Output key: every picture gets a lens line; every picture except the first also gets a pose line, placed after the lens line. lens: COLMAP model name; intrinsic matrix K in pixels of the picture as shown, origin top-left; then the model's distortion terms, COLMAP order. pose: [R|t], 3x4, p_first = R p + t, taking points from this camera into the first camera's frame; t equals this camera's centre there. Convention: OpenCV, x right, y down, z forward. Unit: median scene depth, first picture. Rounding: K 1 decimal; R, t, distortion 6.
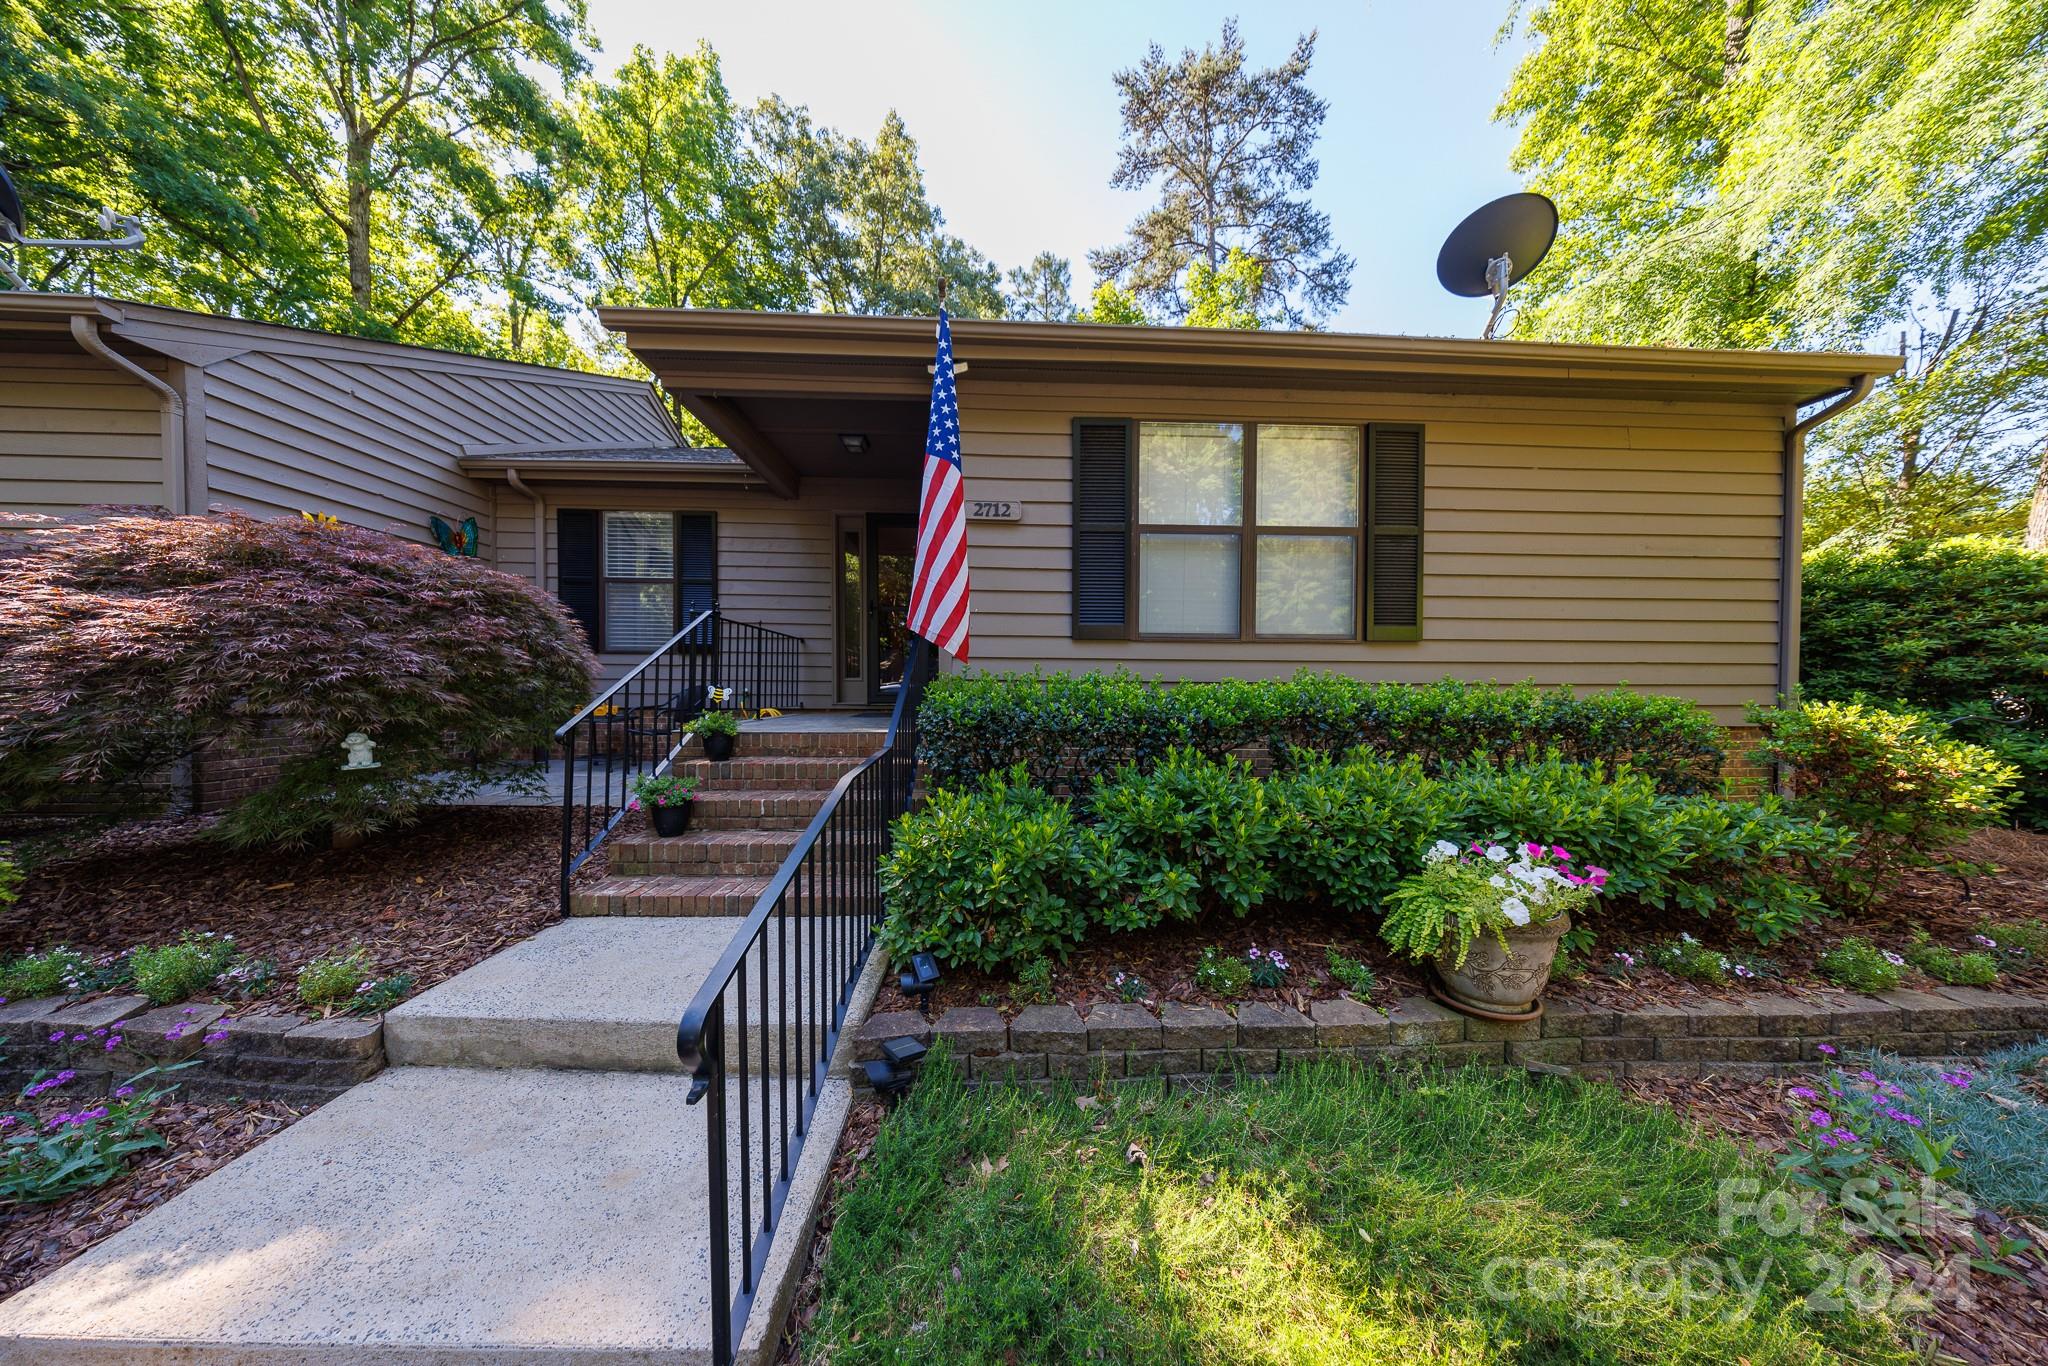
lens RADIAL K [[604.9, 0, 1018.4], [0, 604.9, 702.8], [0, 0, 1]] dist [-0.001869, 0.000021]
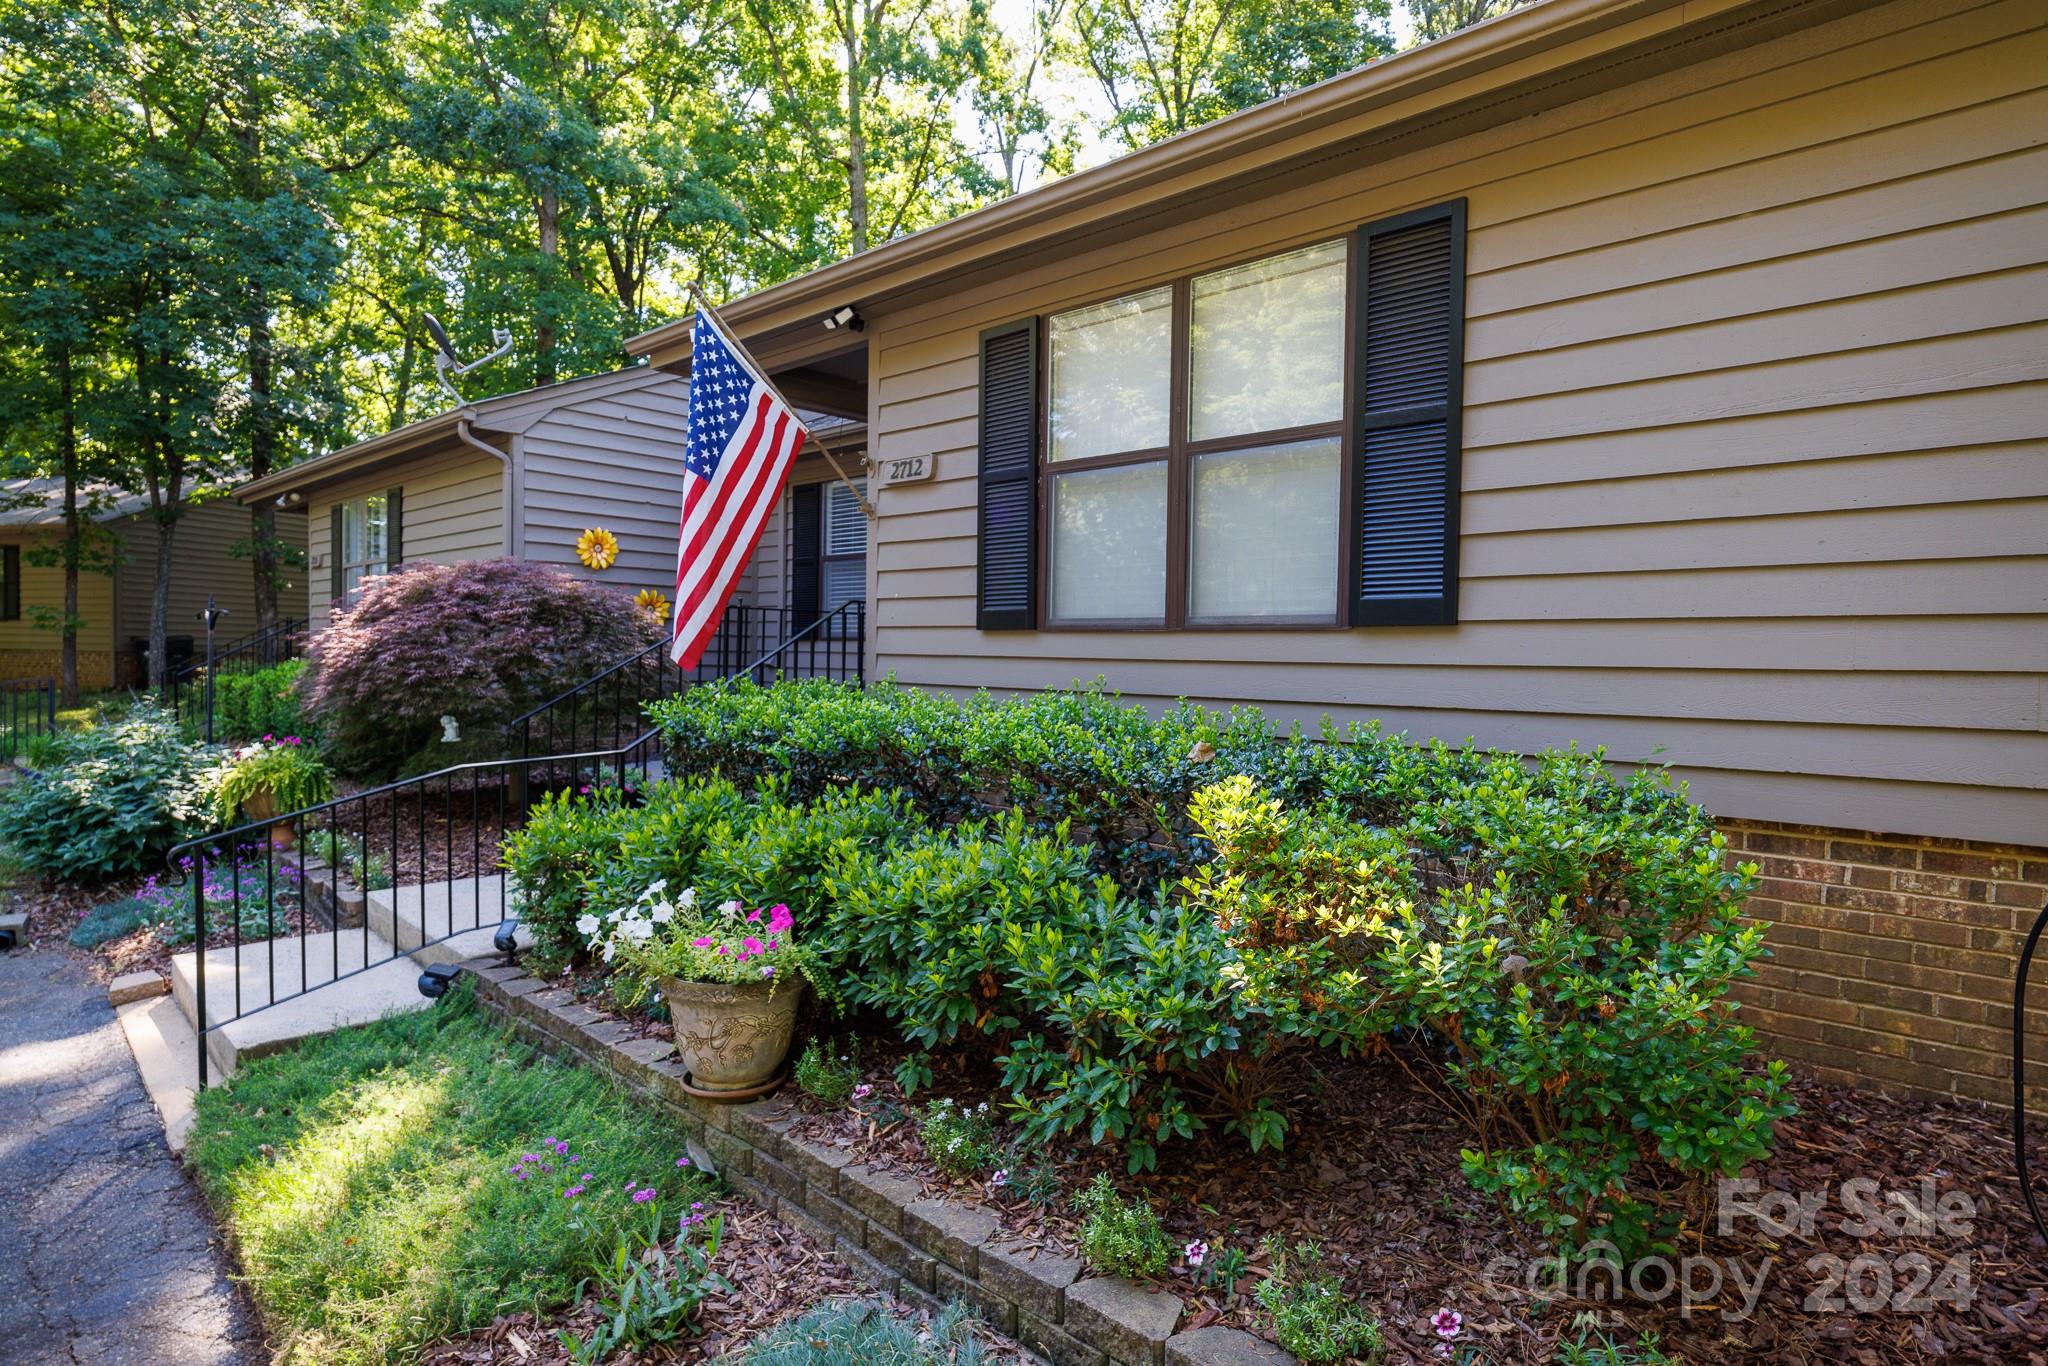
lens RADIAL K [[1117.6, 0, 1024.0], [0, 1117.6, 683.0], [0, 0, 1]] dist [-0.013188, 0.000035]
pose [[0.704263, 0.018976, -0.709685, 0.472504], [-0.028283, 0.999599, -0.001339, -0.016818], [0.709375, 0.021015, 0.704518, 0.033070]]
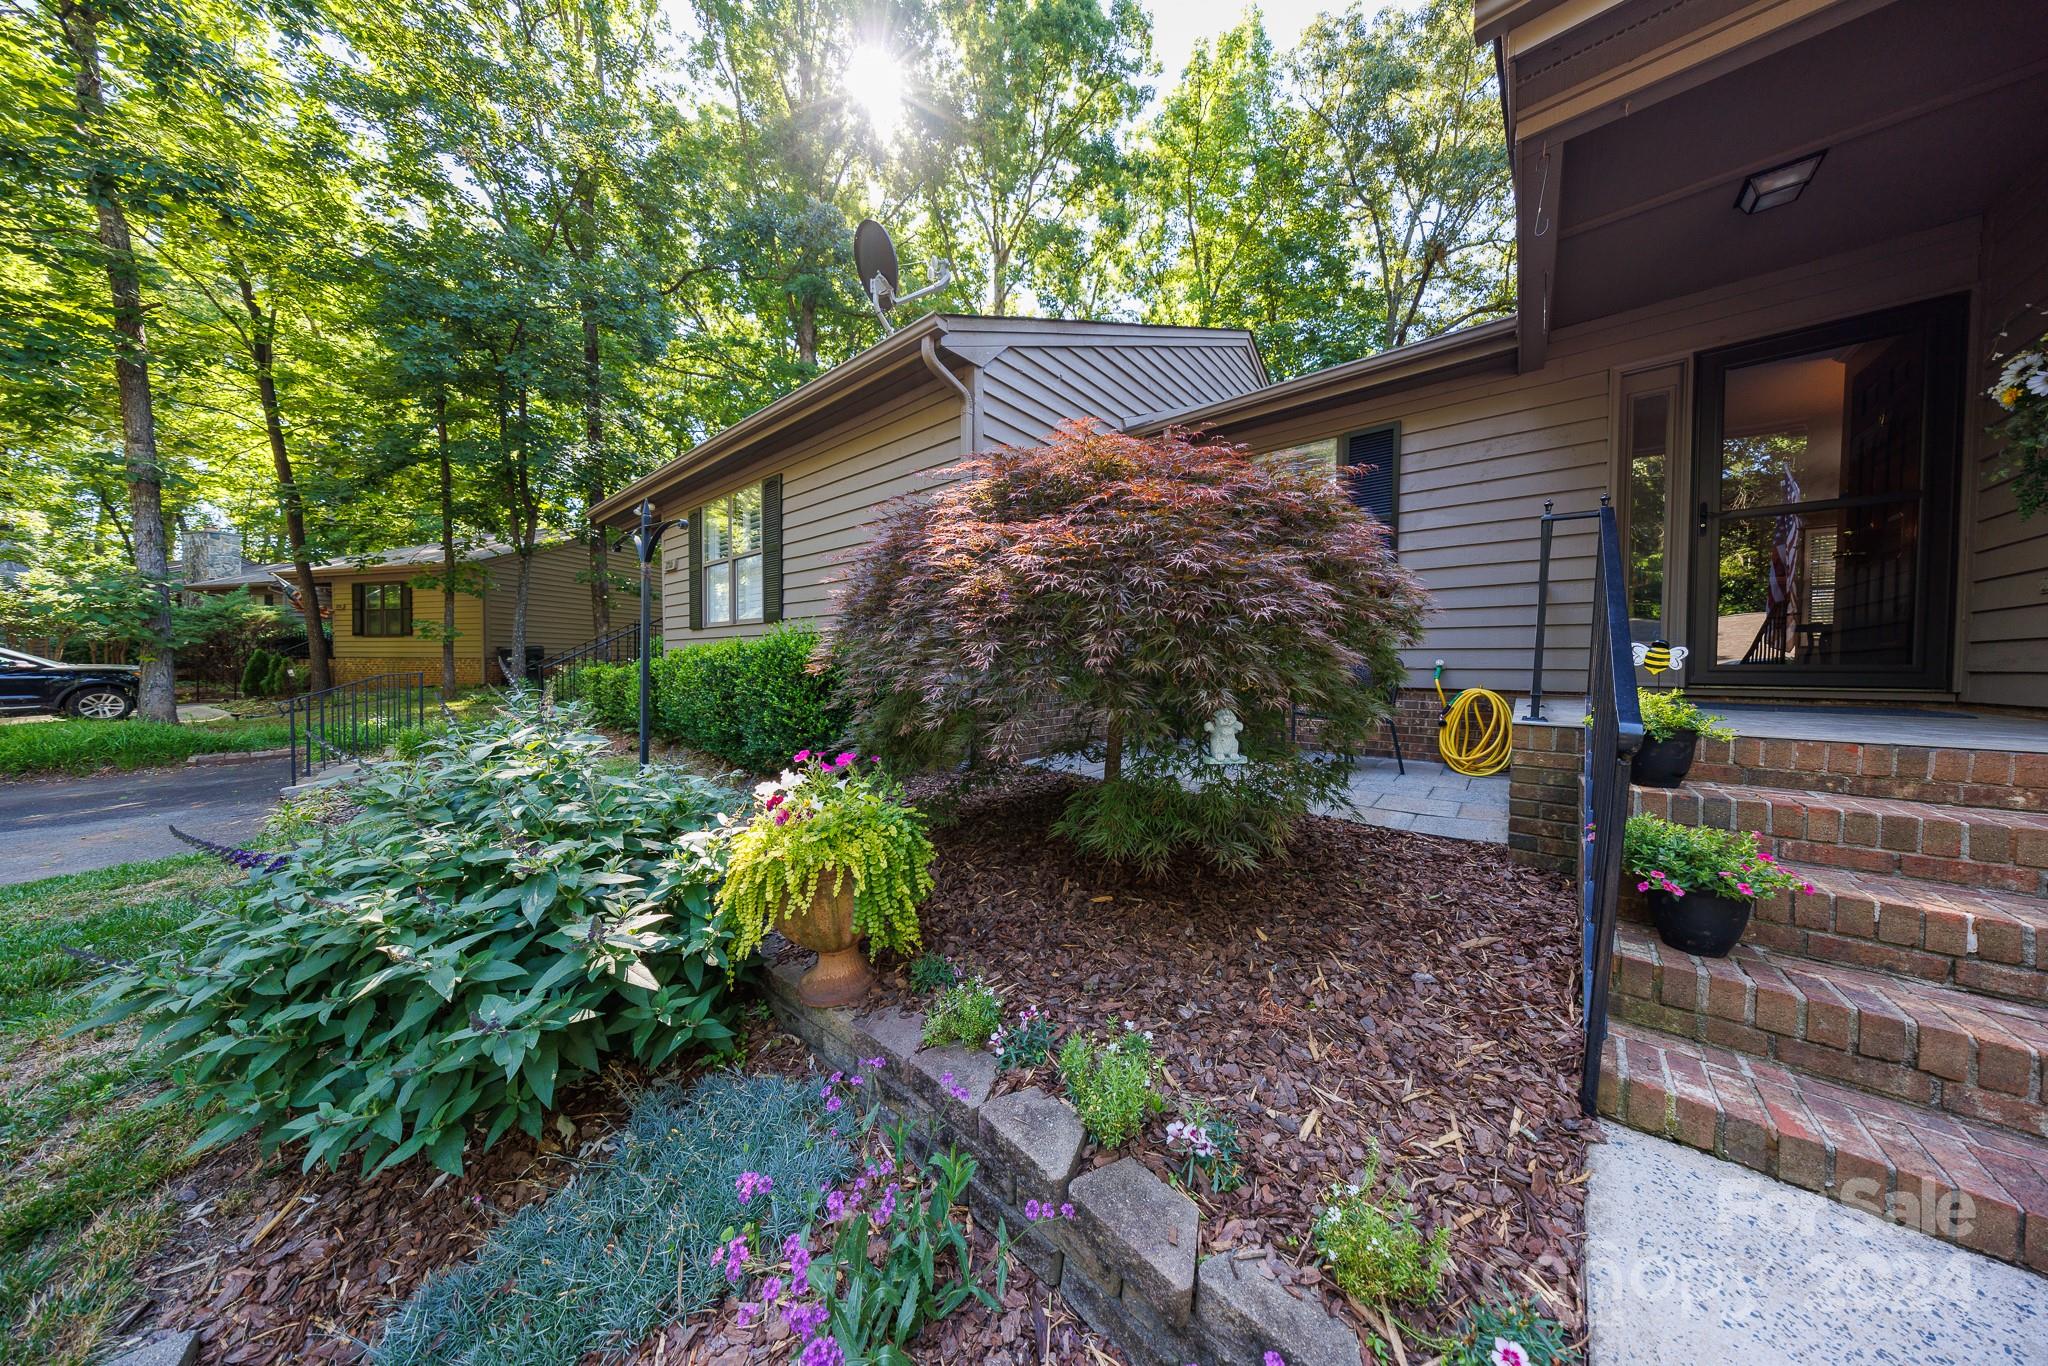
lens RADIAL K [[599.2, 0, 1024.0], [0, 599.2, 683.0], [0, 0, 1]] dist [-0.004302, 0.000052]
pose [[0.735433, 0.016019, -0.677408, -0.225301], [-0.018111, 0.999828, 0.003981, 0.006354], [0.677356, 0.009341, 0.735597, 0.103482]]
